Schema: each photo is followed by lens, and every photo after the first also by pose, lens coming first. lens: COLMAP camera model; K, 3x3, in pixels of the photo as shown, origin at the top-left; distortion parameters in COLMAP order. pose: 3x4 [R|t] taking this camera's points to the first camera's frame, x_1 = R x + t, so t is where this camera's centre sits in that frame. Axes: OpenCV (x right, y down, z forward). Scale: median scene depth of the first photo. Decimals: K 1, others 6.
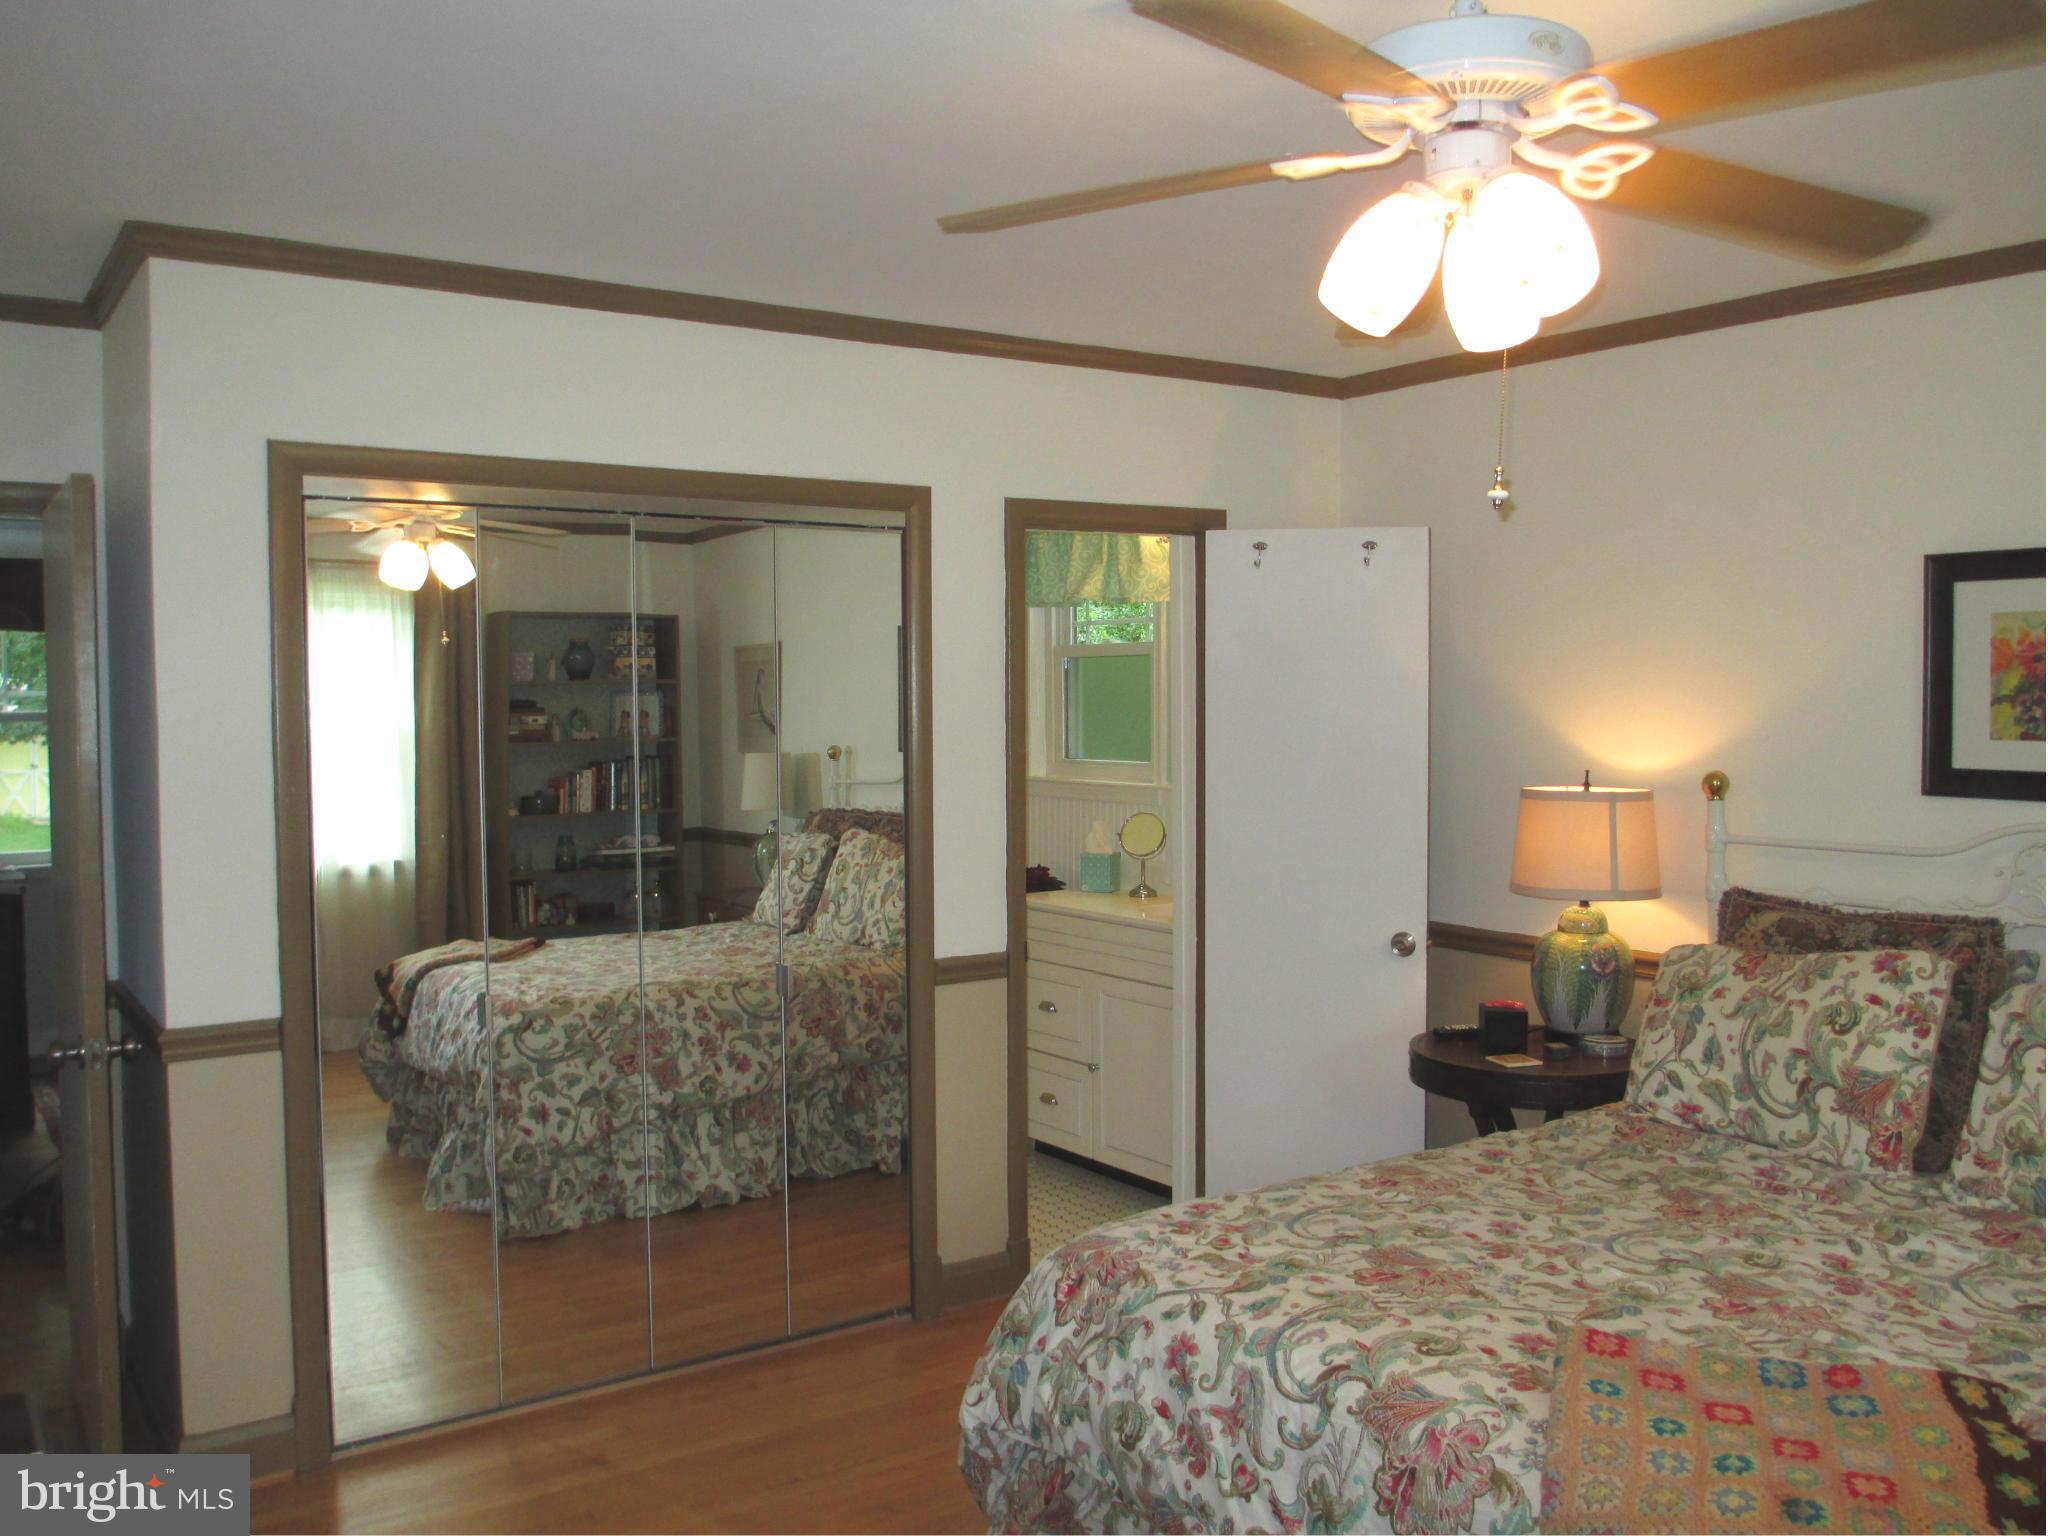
lens RADIAL K [[1722.4, 0, 1024.2], [0, 1722.4, 766.9], [0, 0, 1]] dist [-0.067894, 0.051526]
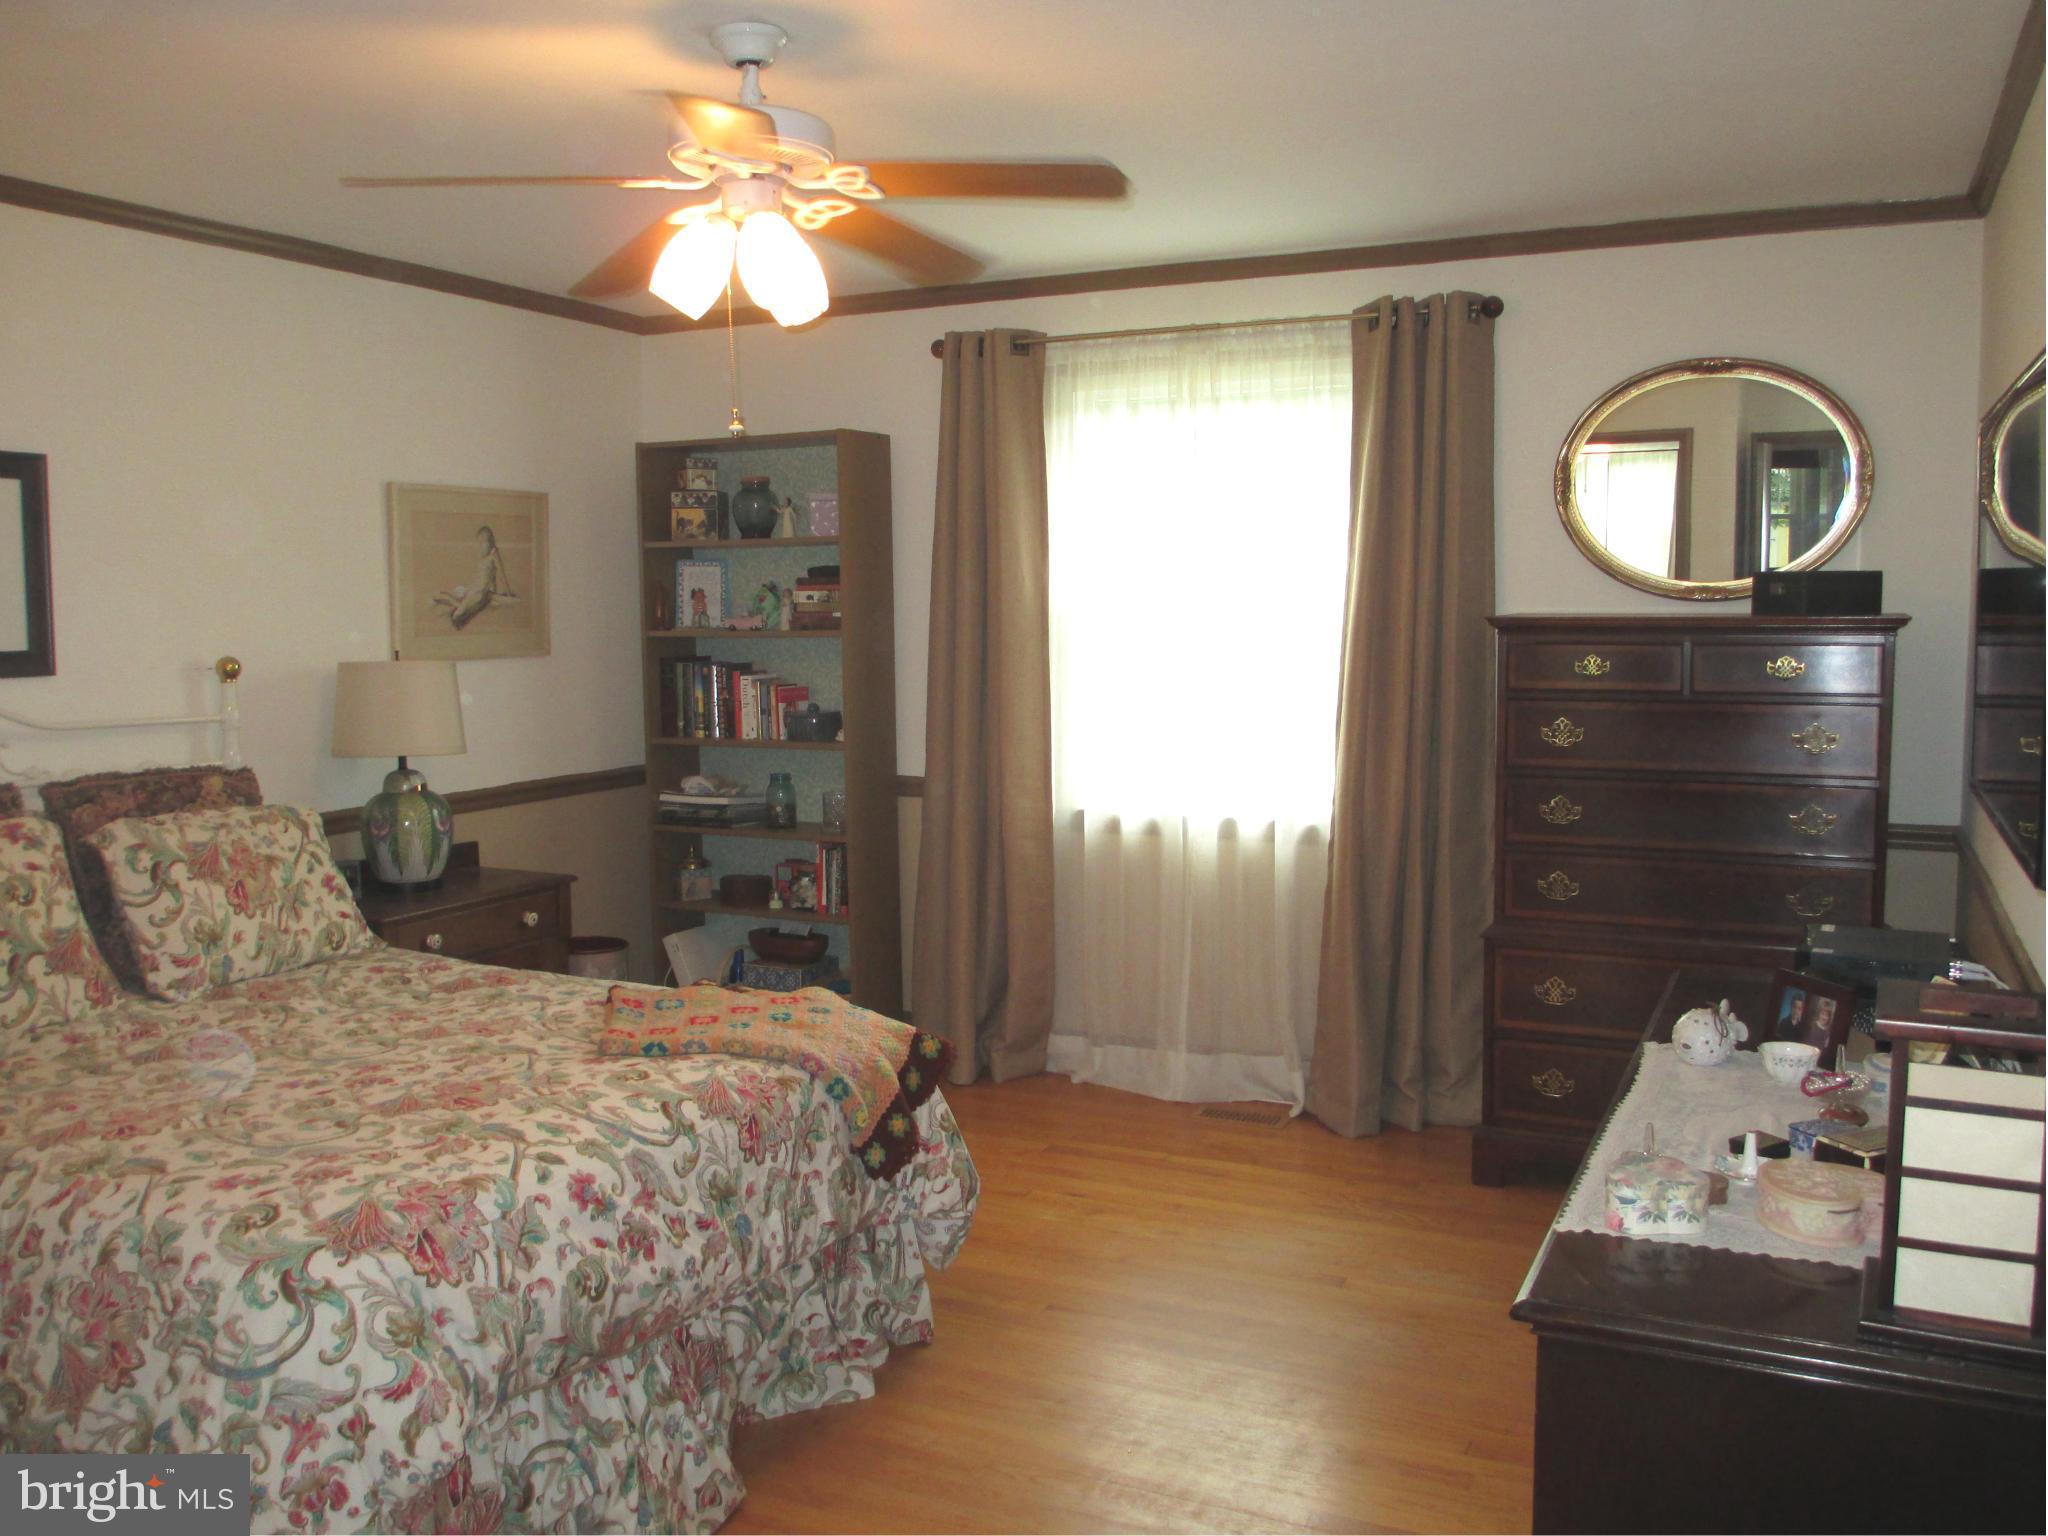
lens RADIAL K [[1722.4, 0, 1024.8], [0, 1722.4, 766.4], [0, 0, 1]] dist [-0.067894, 0.051526]
pose [[-0.480718, -0.081690, 0.873062, -0.916418], [0.049390, 0.991548, 0.119970, -0.028279], [-0.875483, 0.100792, -0.472621, 1.206054]]
